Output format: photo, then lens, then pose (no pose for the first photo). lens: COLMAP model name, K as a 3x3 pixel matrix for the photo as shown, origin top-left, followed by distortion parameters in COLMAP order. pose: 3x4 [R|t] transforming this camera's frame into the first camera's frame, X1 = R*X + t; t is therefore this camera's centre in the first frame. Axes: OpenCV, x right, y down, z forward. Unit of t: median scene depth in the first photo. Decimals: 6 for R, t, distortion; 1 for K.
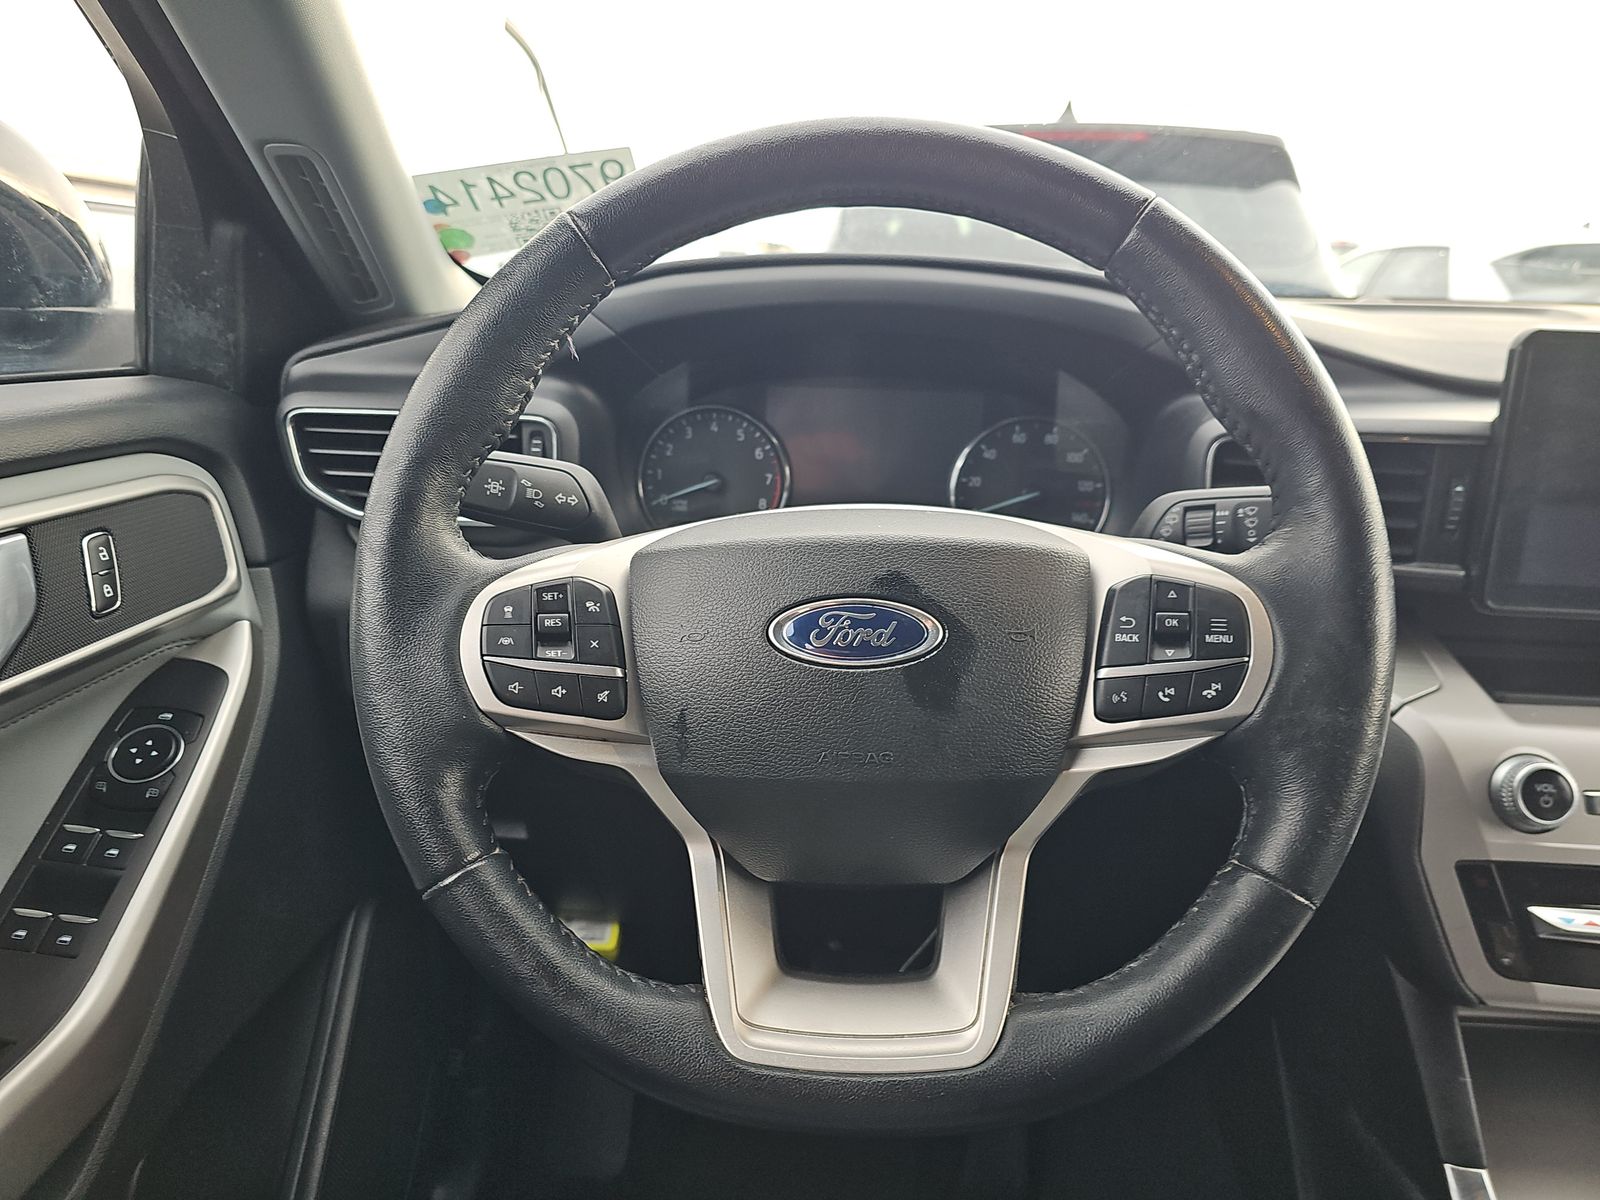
lens RADIAL K [[1080.6, 0, 798.2], [0, 1080.6, 601.4], [0, 0, 1]] dist [0.039615, -0.023484]
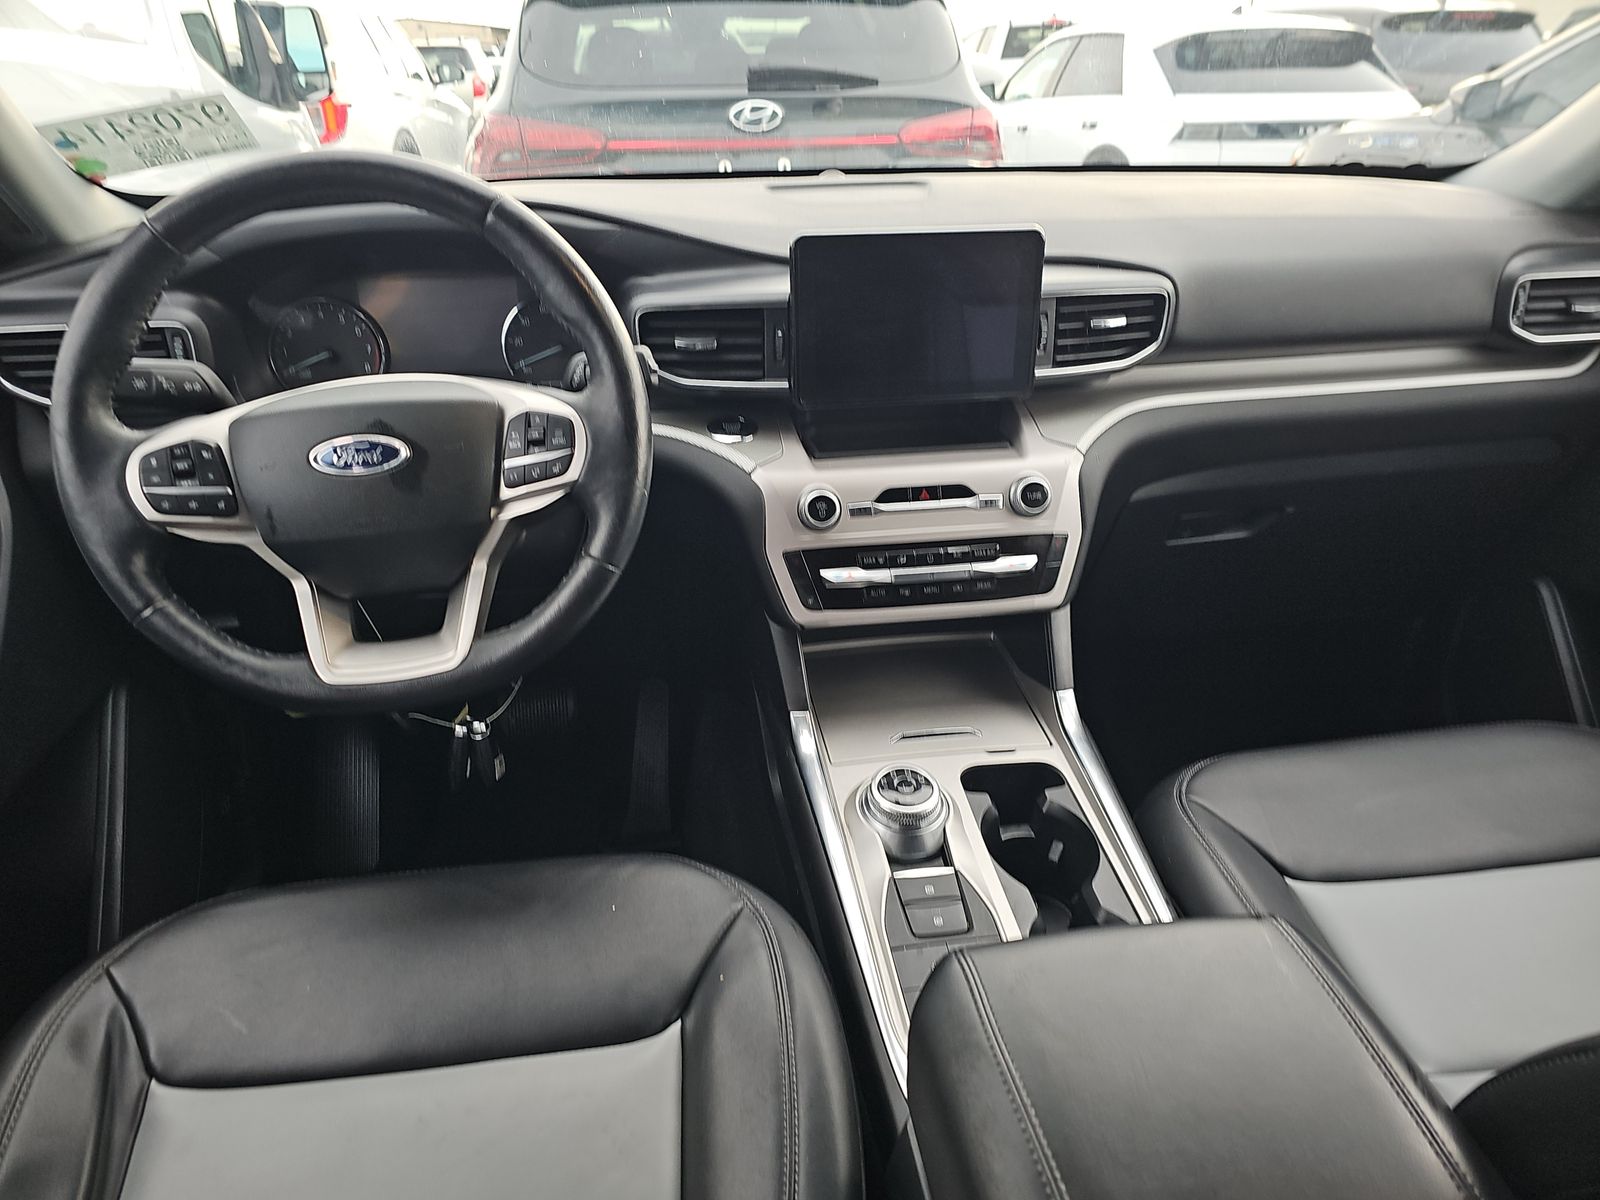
lens RADIAL K [[1080.6, 0, 802.0], [0, 1080.6, 606.2], [0, 0, 1]] dist [0.039615, -0.023484]
pose [[0.977517, -0.121402, 0.172402, 0.377961], [0.089027, 0.978798, 0.184469, 0.004702], [-0.191142, -0.164973, 0.967599, -0.843794]]
